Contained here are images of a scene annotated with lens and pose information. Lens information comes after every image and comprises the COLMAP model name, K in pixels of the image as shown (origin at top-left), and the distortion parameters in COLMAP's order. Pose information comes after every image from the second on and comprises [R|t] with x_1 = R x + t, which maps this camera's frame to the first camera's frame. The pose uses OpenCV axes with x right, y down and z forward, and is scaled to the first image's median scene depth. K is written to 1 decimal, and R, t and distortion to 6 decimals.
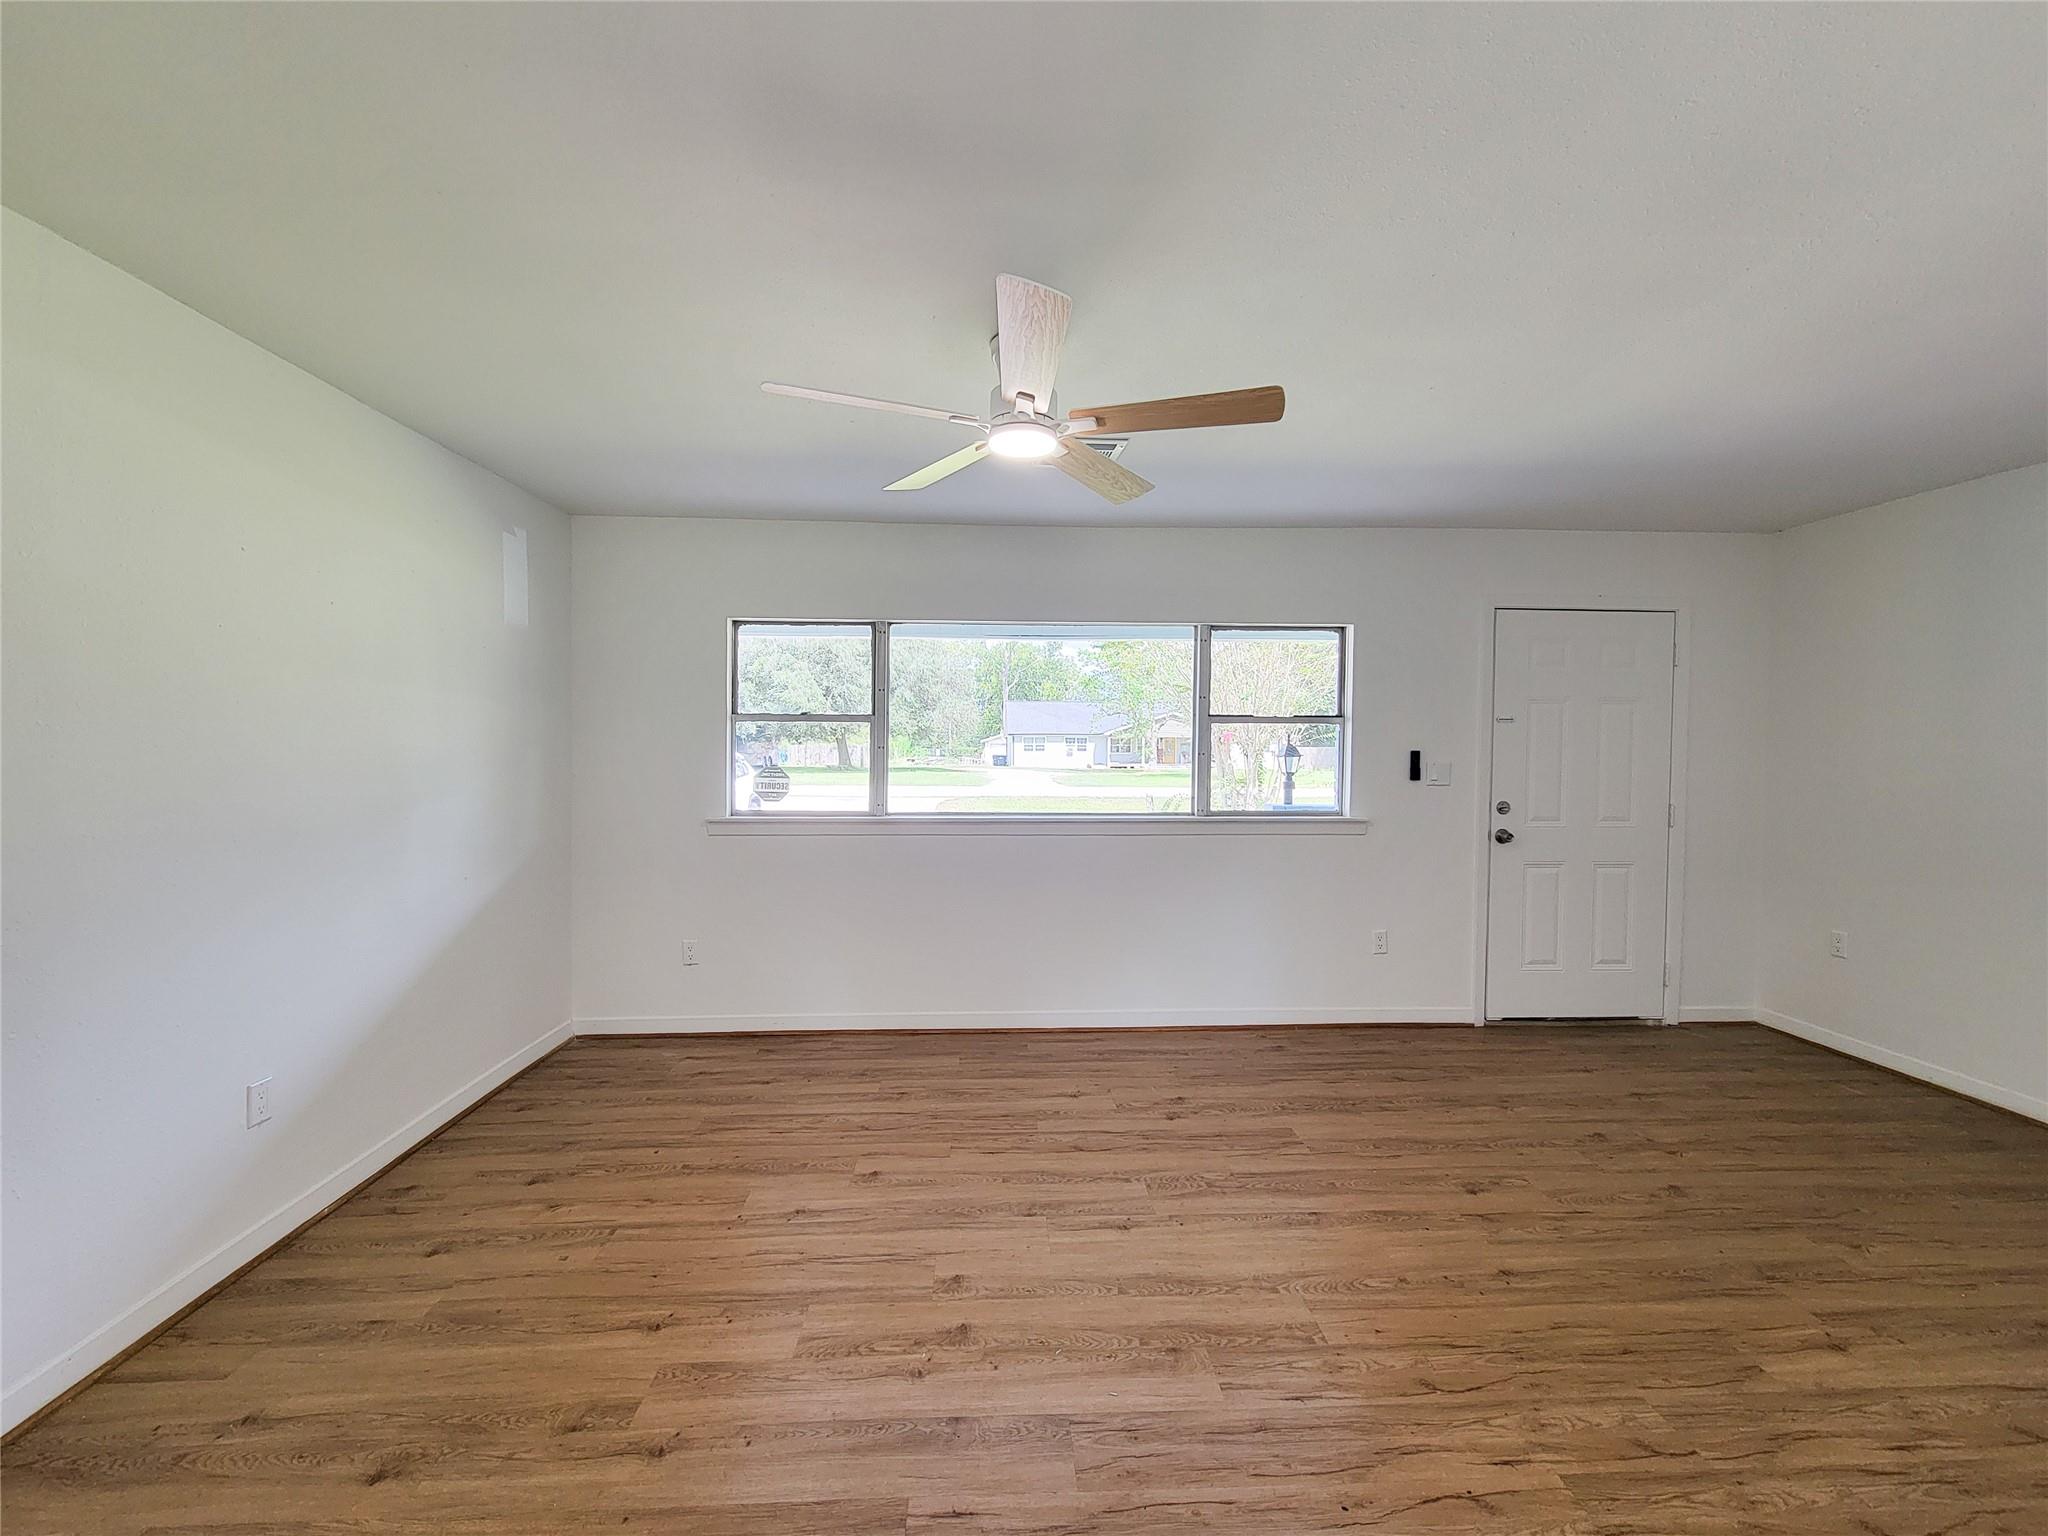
lens RADIAL K [[843.8, 0, 1025.9], [0, 843.8, 773.0], [0, 0, 1]] dist [0.001256, -0.001039]
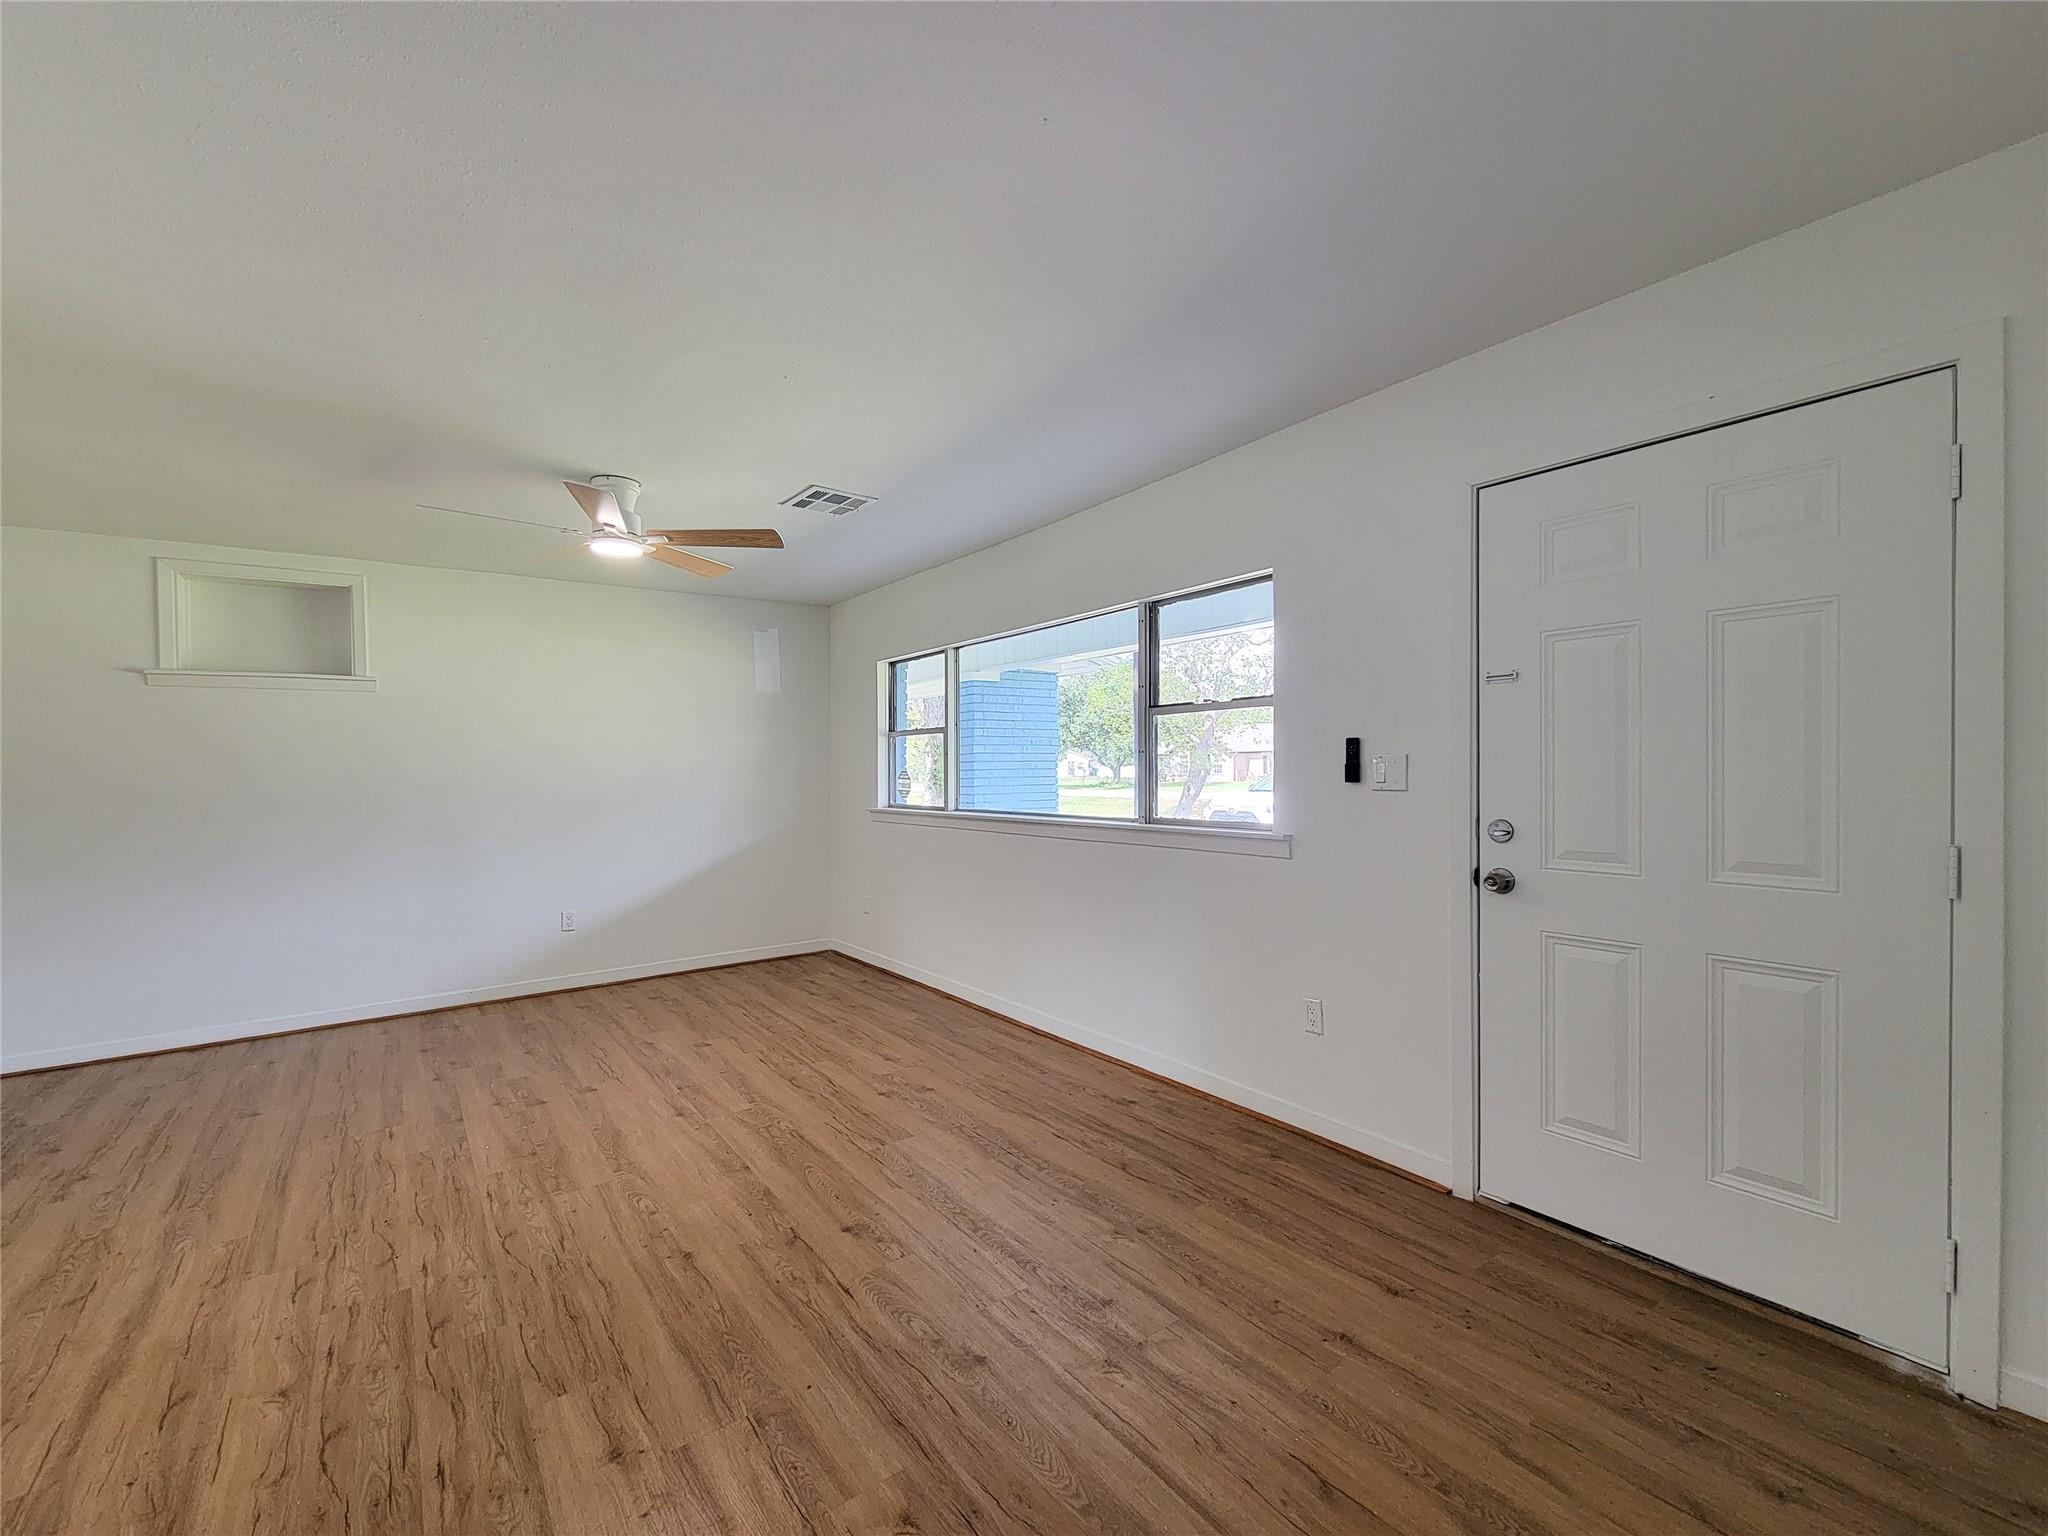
lens RADIAL K [[858.8, 0, 1003.4], [0, 858.8, 781.1], [0, 0, 1]] dist [0.001022, -0.000316]
pose [[0.540522, 0.001059, -0.841329, 1.065882], [-0.007665, 0.999964, -0.003666, 0.014230], [0.841295, 0.008430, 0.540511, 0.490126]]
